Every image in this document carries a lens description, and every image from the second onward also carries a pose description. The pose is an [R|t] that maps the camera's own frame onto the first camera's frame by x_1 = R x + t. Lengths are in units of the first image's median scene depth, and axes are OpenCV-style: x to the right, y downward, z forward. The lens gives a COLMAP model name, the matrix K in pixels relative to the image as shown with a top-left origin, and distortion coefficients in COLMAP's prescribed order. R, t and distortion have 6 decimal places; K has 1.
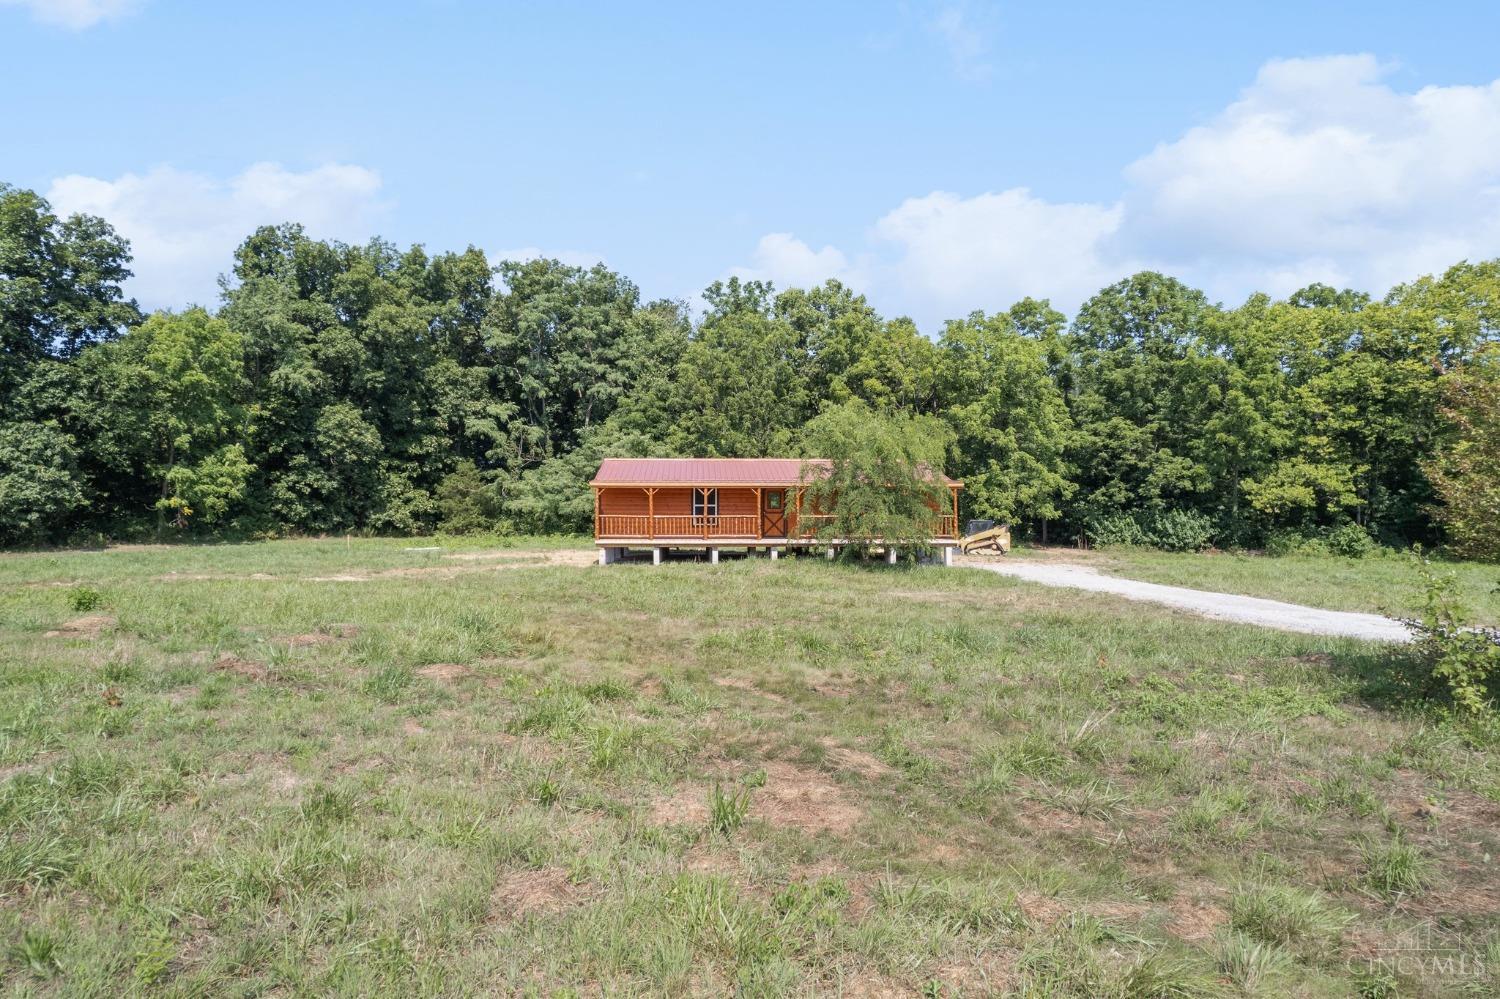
lens RADIAL K [[953.3, 0, 752.7], [0, 953.3, 501.6], [0, 0, 1]] dist [-0.065441, 0.054141]
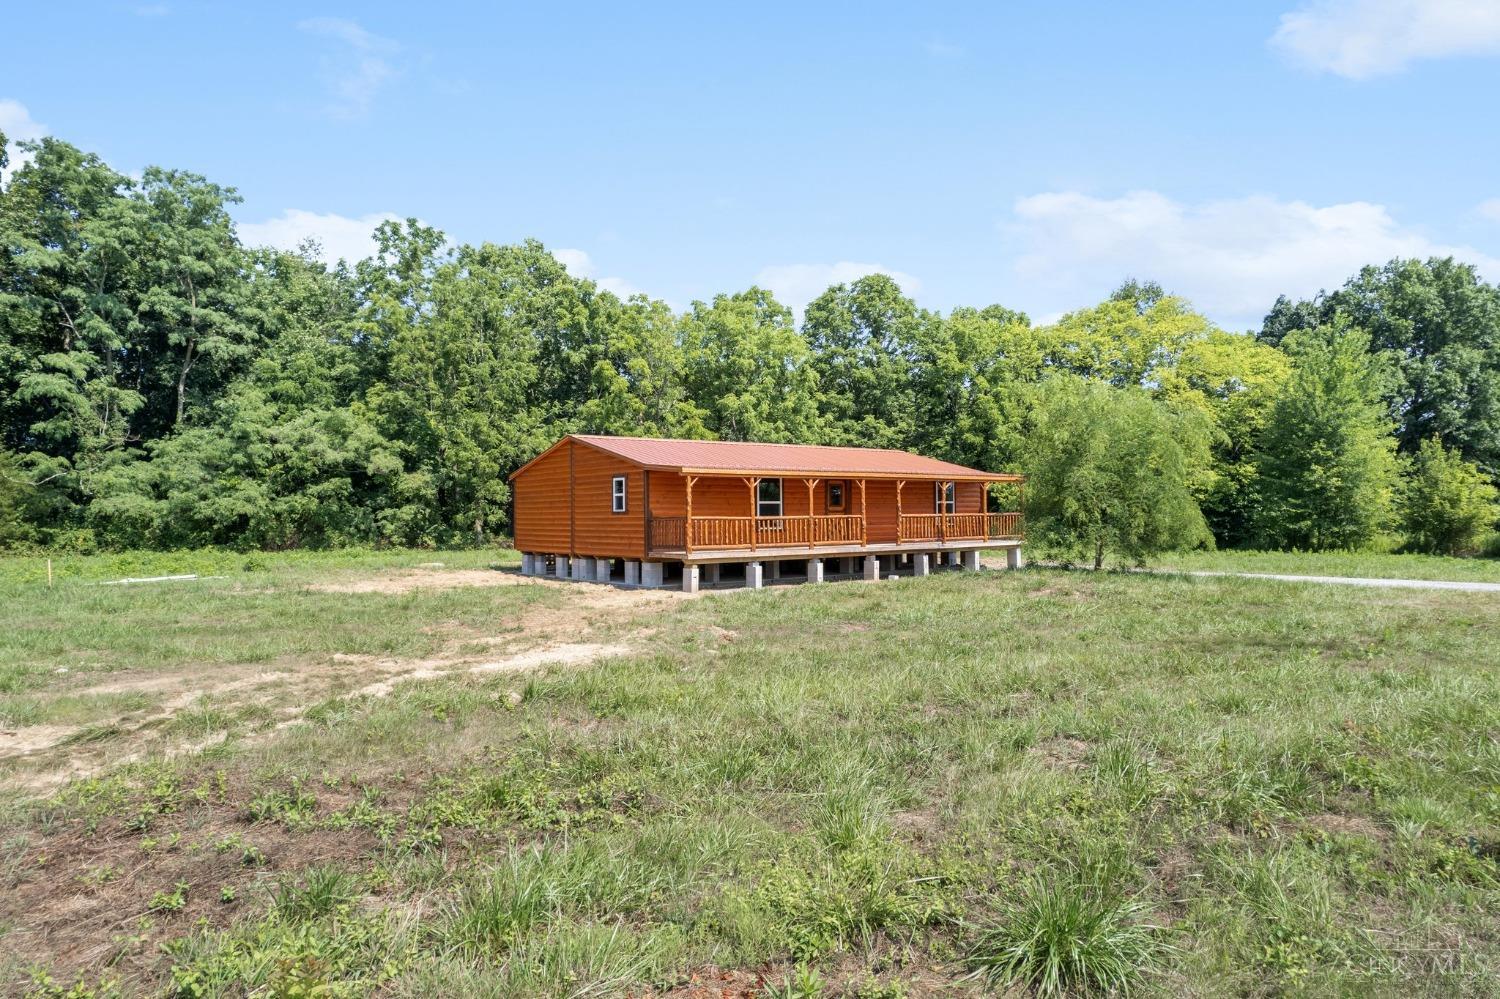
lens RADIAL K [[953.3, 0, 747.0], [0, 953.3, 487.3], [0, 0, 1]] dist [-0.065441, 0.054141]
pose [[0.826851, 0.006127, 0.562388, -0.261734], [0.002730, 0.999885, -0.014907, 0.001674], [-0.562415, 0.013862, 0.826739, 0.214282]]
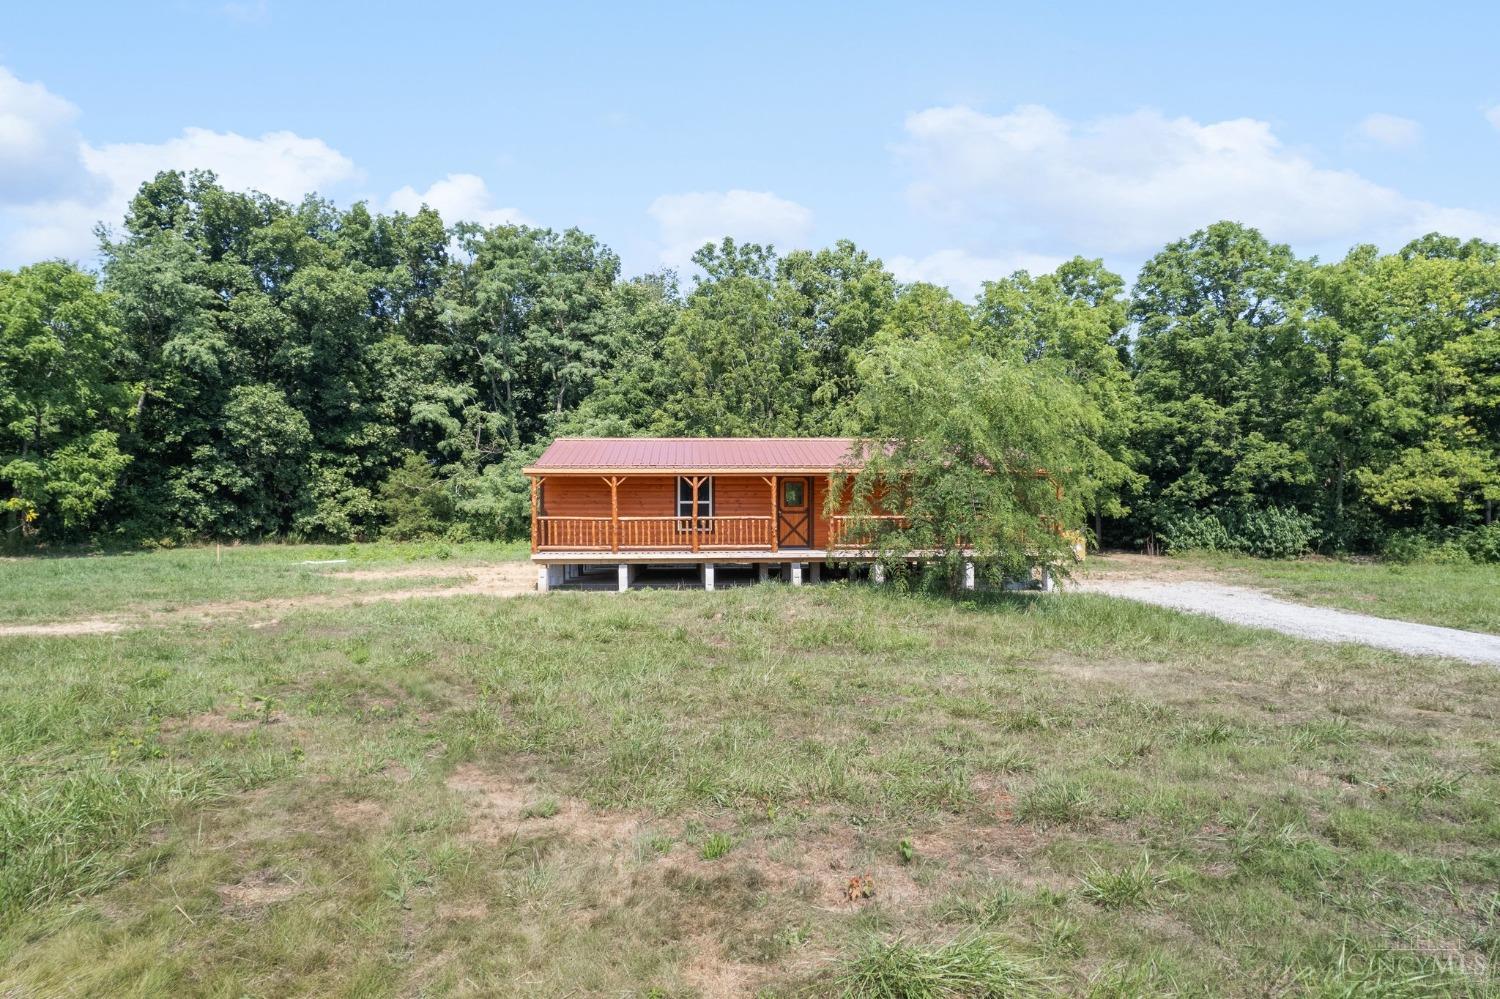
lens RADIAL K [[953.3, 0, 753.8], [0, 953.3, 498.0], [0, 0, 1]] dist [-0.065441, 0.054141]
pose [[0.999945, -0.004540, 0.009441, -0.007240], [0.004583, 0.999980, -0.004443, 0.002213], [-0.009421, 0.004486, 0.999946, 0.164012]]
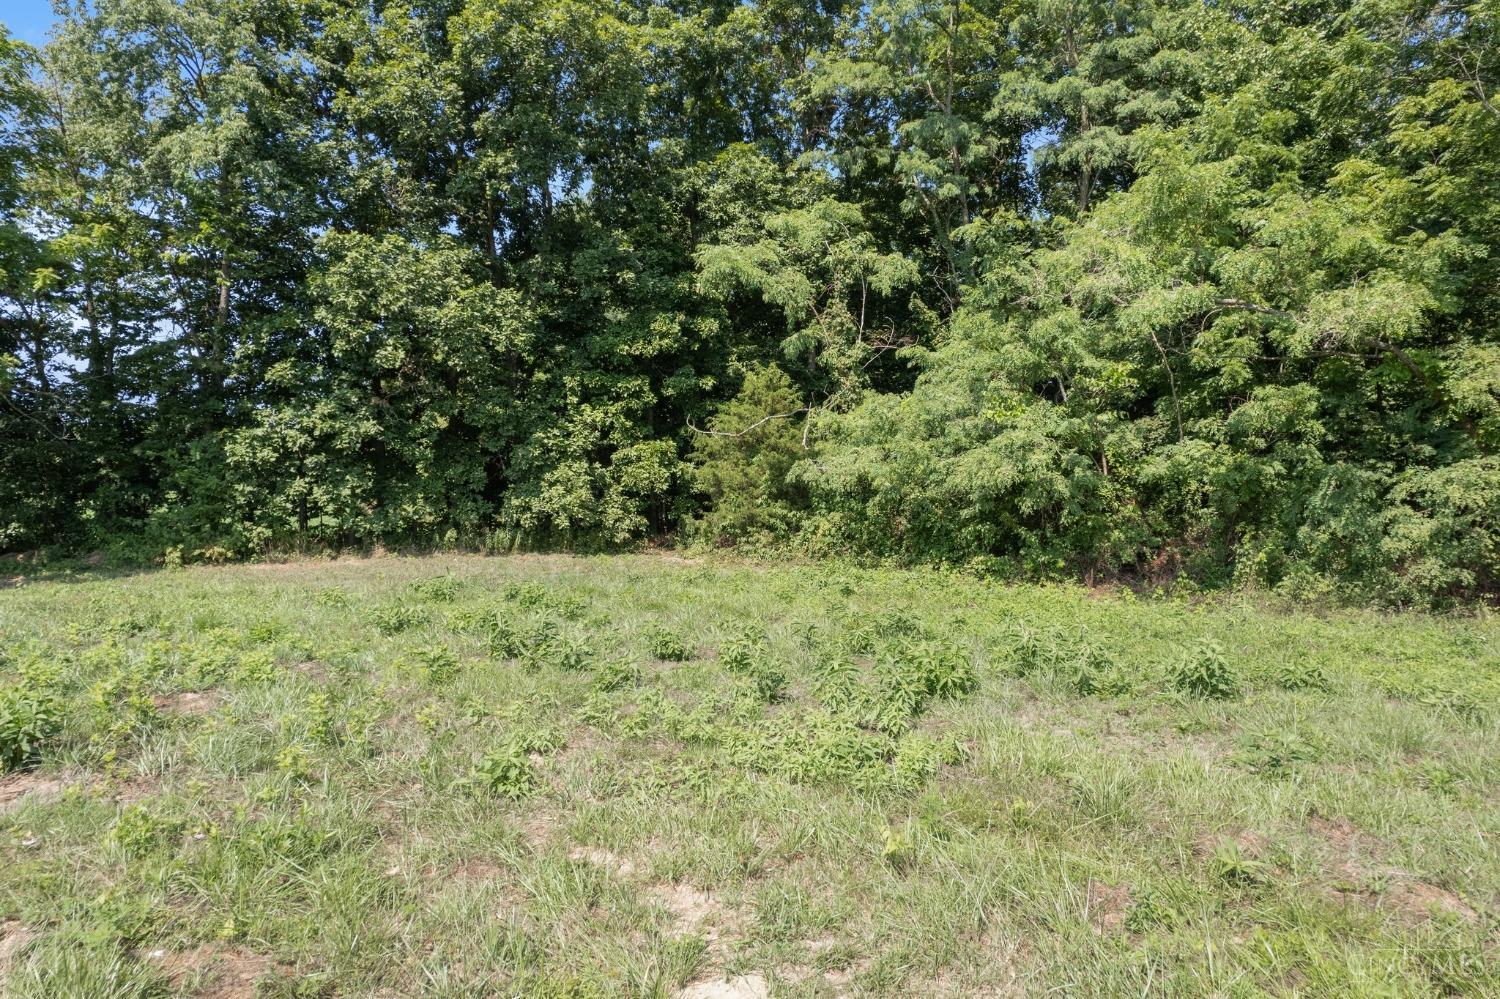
lens RADIAL K [[953.3, 0, 740.7], [0, 953.3, 496.5], [0, 0, 1]] dist [-0.065441, 0.054141]
pose [[0.819273, 0.000657, -0.573403, -0.077481], [0.015988, 0.999584, 0.023989, 0.003845], [0.573180, -0.028821, 0.818922, 0.727906]]
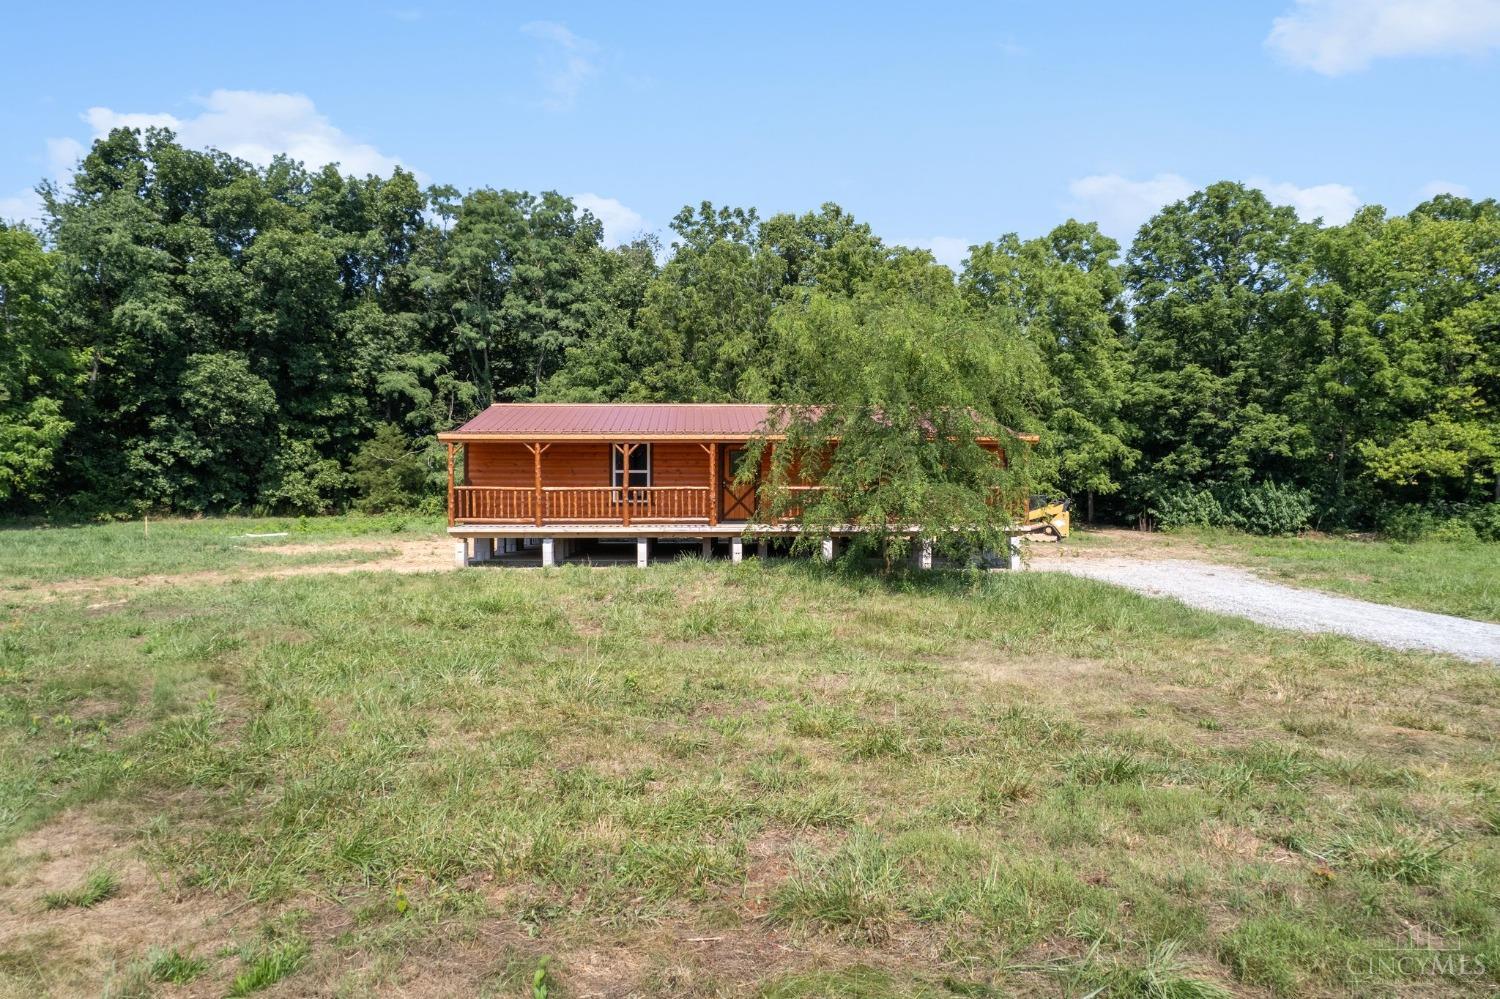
lens RADIAL K [[953.3, 0, 753.7], [0, 953.3, 496.3], [0, 0, 1]] dist [-0.065441, 0.054141]
pose [[0.999993, -0.001552, 0.003271, 0.016571], [0.001488, 0.999808, 0.019541, 0.004347], [-0.003300, -0.019536, 0.999804, 0.193187]]
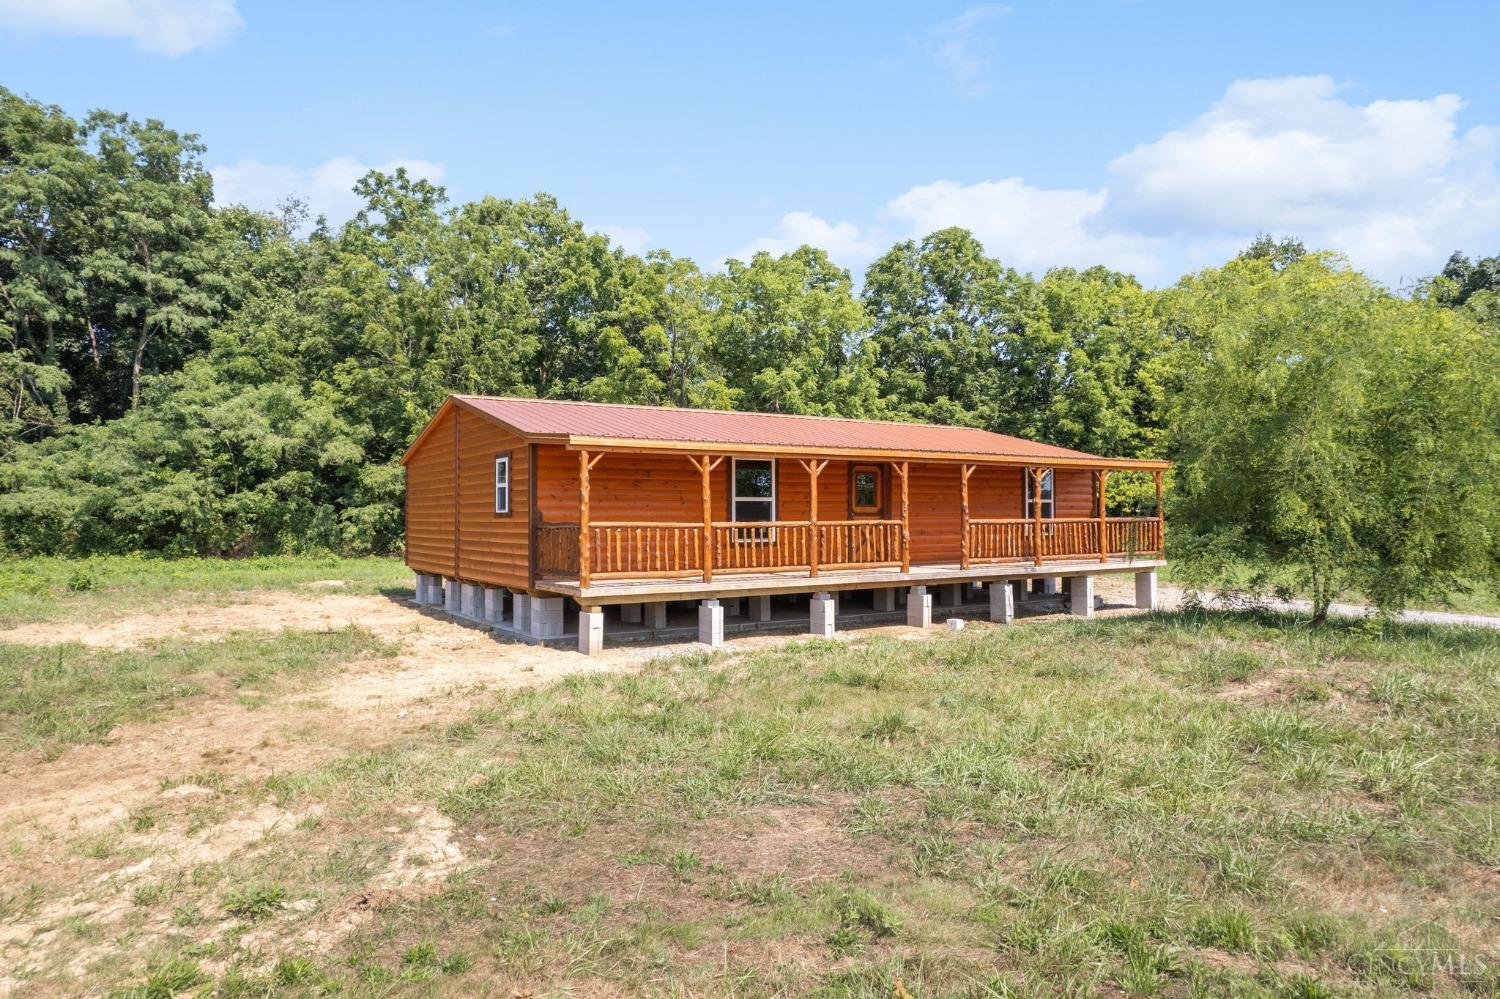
lens RADIAL K [[953.3, 0, 753.5], [0, 953.3, 500.7], [0, 0, 1]] dist [-0.065441, 0.054141]
pose [[0.869541, 0.002340, 0.493855, -0.150935], [-0.001459, 0.999997, -0.002169, 0.003073], [-0.493858, 0.001165, 0.869542, 0.324311]]
